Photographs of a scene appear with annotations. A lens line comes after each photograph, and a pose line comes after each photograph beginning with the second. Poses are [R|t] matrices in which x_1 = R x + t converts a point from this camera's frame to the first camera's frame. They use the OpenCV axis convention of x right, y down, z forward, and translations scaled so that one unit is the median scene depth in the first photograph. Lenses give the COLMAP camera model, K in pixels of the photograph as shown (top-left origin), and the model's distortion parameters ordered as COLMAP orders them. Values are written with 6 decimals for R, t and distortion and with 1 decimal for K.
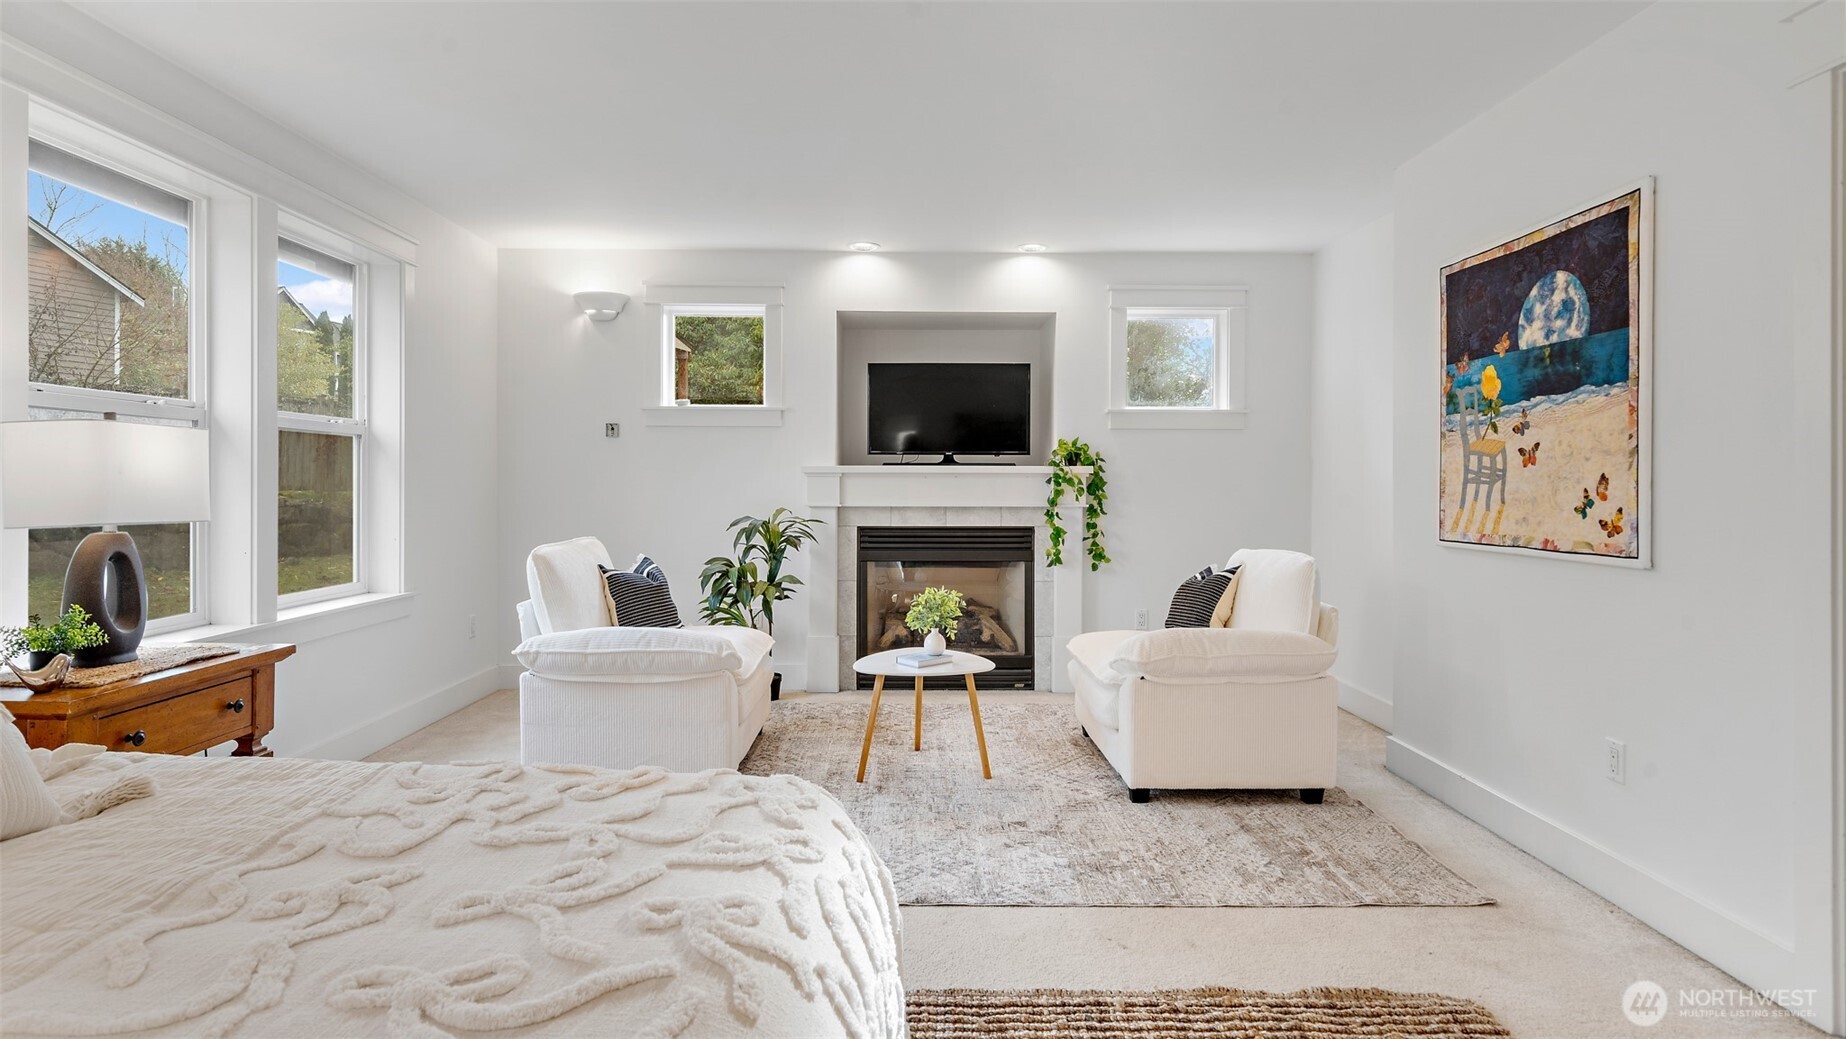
lens RADIAL K [[970.1, 0, 917.2], [0, 970.1, 490.6], [0, 0, 1]] dist [0.003358, 0.000033]
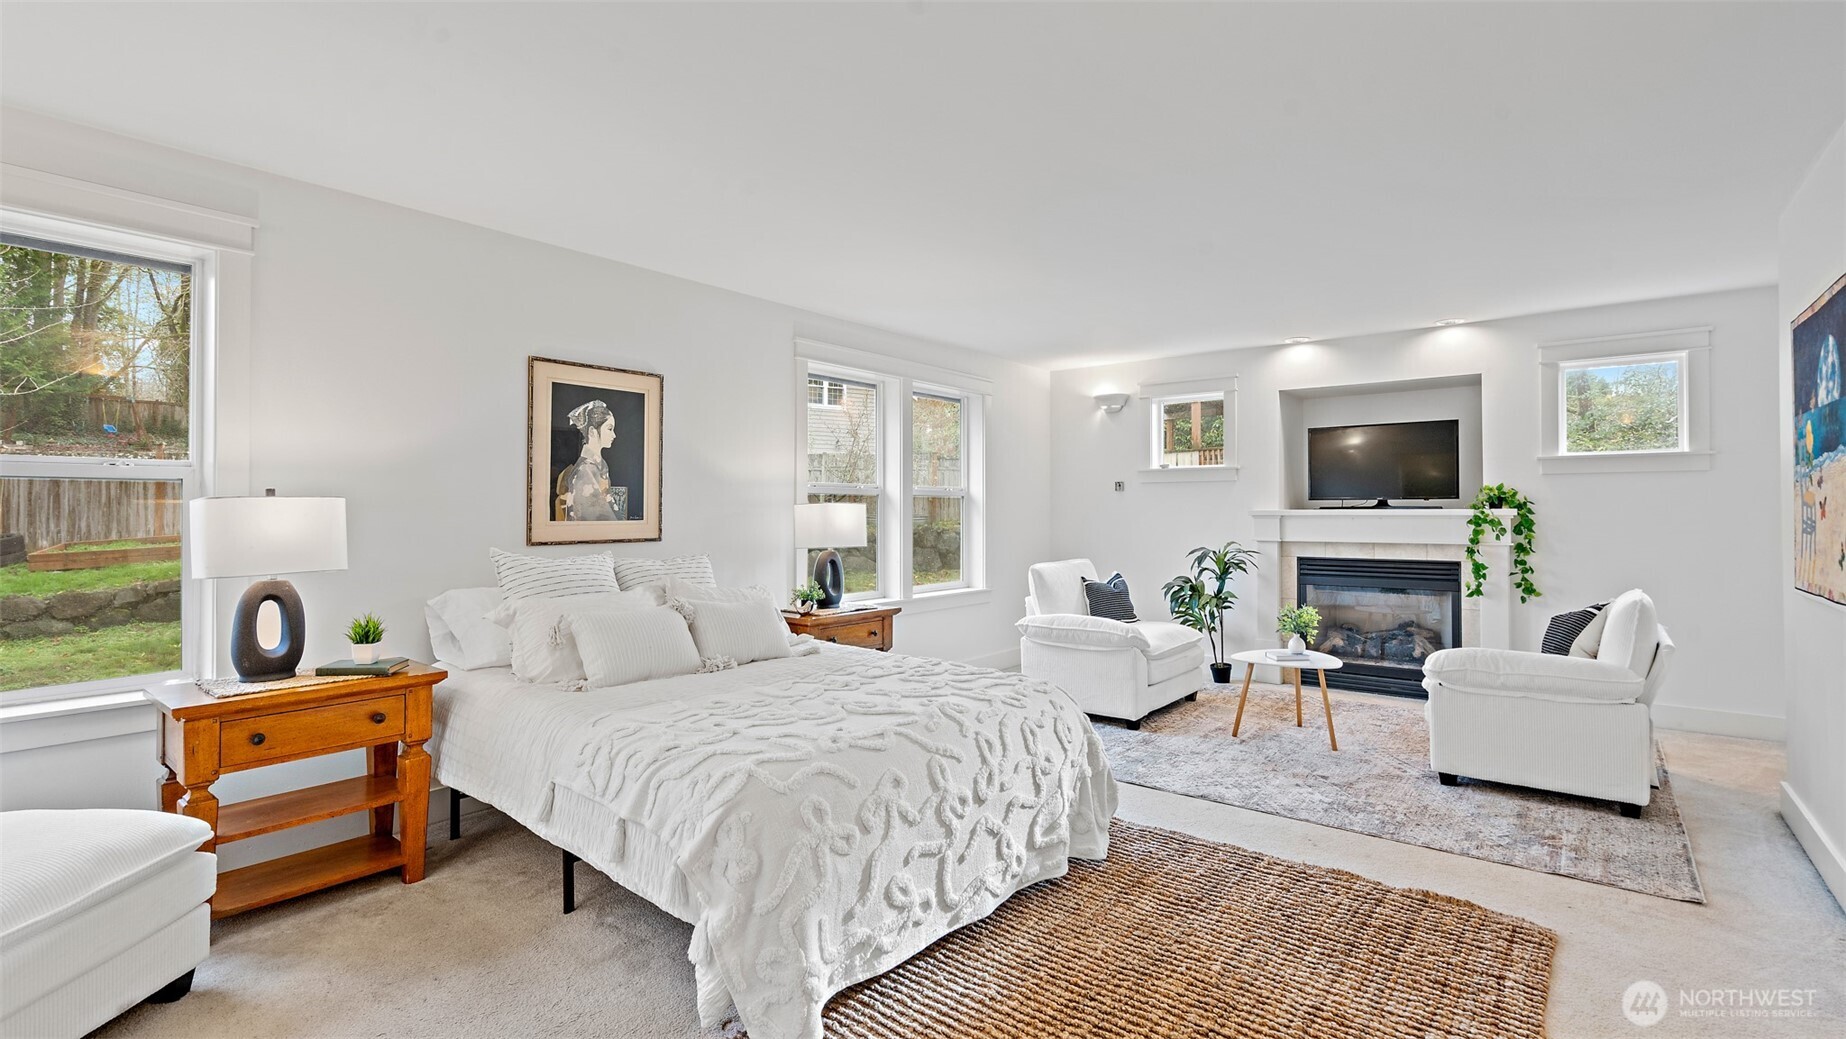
lens RADIAL K [[843.4, 0, 921.4], [0, 843.4, 518.6], [0, 0, 1]] dist [-0.007128, 0.002464]
pose [[0.777013, 0.000897, -0.629485, 0.321928], [0.000237, 0.999998, 0.001717, -0.019864], [0.629485, -0.001483, 0.777011, -0.222798]]
